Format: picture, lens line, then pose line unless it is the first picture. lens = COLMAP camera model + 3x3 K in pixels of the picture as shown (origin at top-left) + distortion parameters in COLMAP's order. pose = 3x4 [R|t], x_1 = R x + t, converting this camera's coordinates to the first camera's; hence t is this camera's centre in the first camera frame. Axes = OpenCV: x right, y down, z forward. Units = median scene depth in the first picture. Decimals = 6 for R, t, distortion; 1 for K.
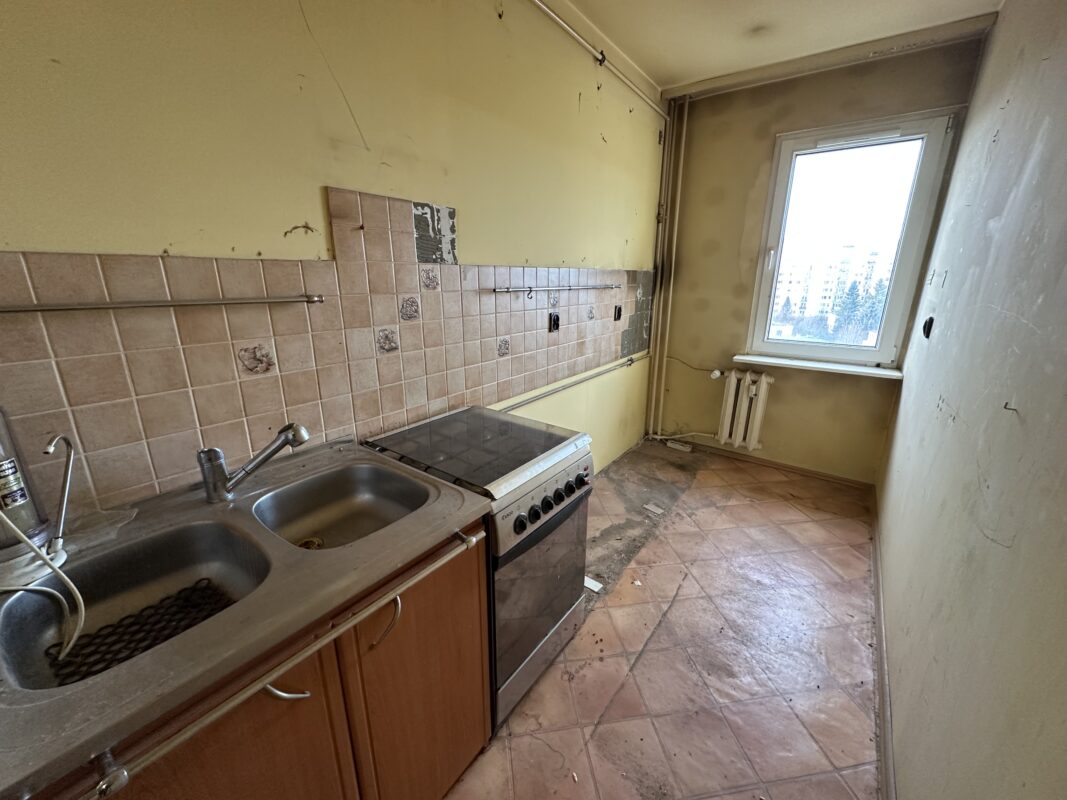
lens RADIAL K [[424.3, 0, 535.5], [0, 424.3, 397.4], [0, 0, 1]] dist [-0.002517, 0.000943]
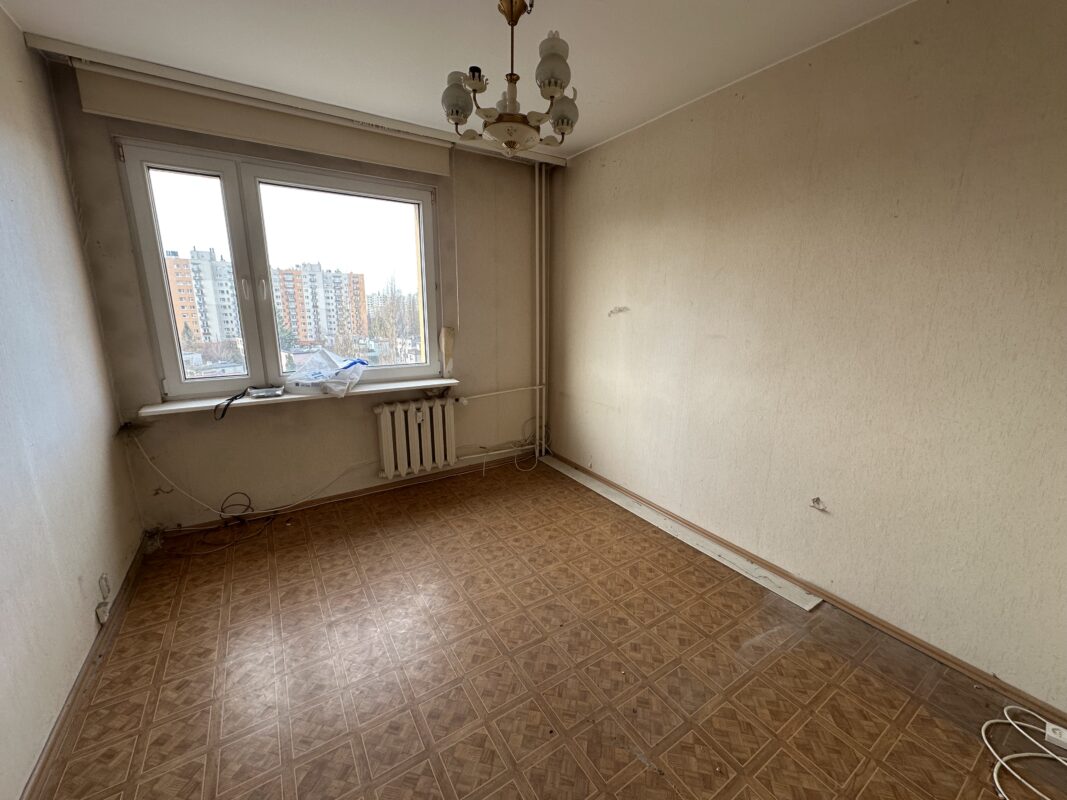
lens RADIAL K [[424.3, 0, 533.7], [0, 424.3, 394.8], [0, 0, 1]] dist [-0.002517, 0.000943]
pose [[0.362124, -0.197700, 0.910923, 0.384410], [0.252432, 0.961531, 0.108333, 0.042839], [-0.897298, 0.190716, 0.398099, -0.195907]]
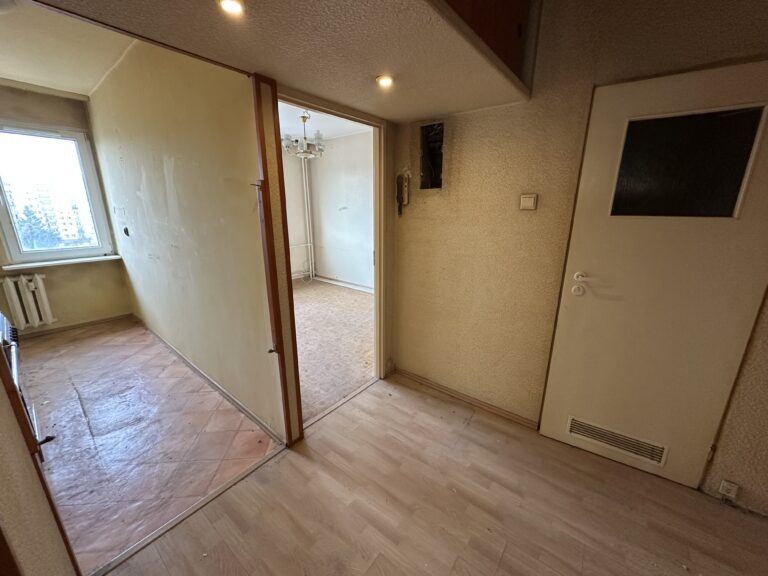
lens RADIAL K [[305.4, 0, 383.5], [0, 305.4, 288.5], [0, 0, 1]] dist [-0.002517, 0.000943]
pose [[0.055675, -0.268557, 0.961653, -0.520381], [0.274396, 0.930177, 0.243881, 0.079756], [-0.960004, 0.250295, 0.125479, -0.367857]]
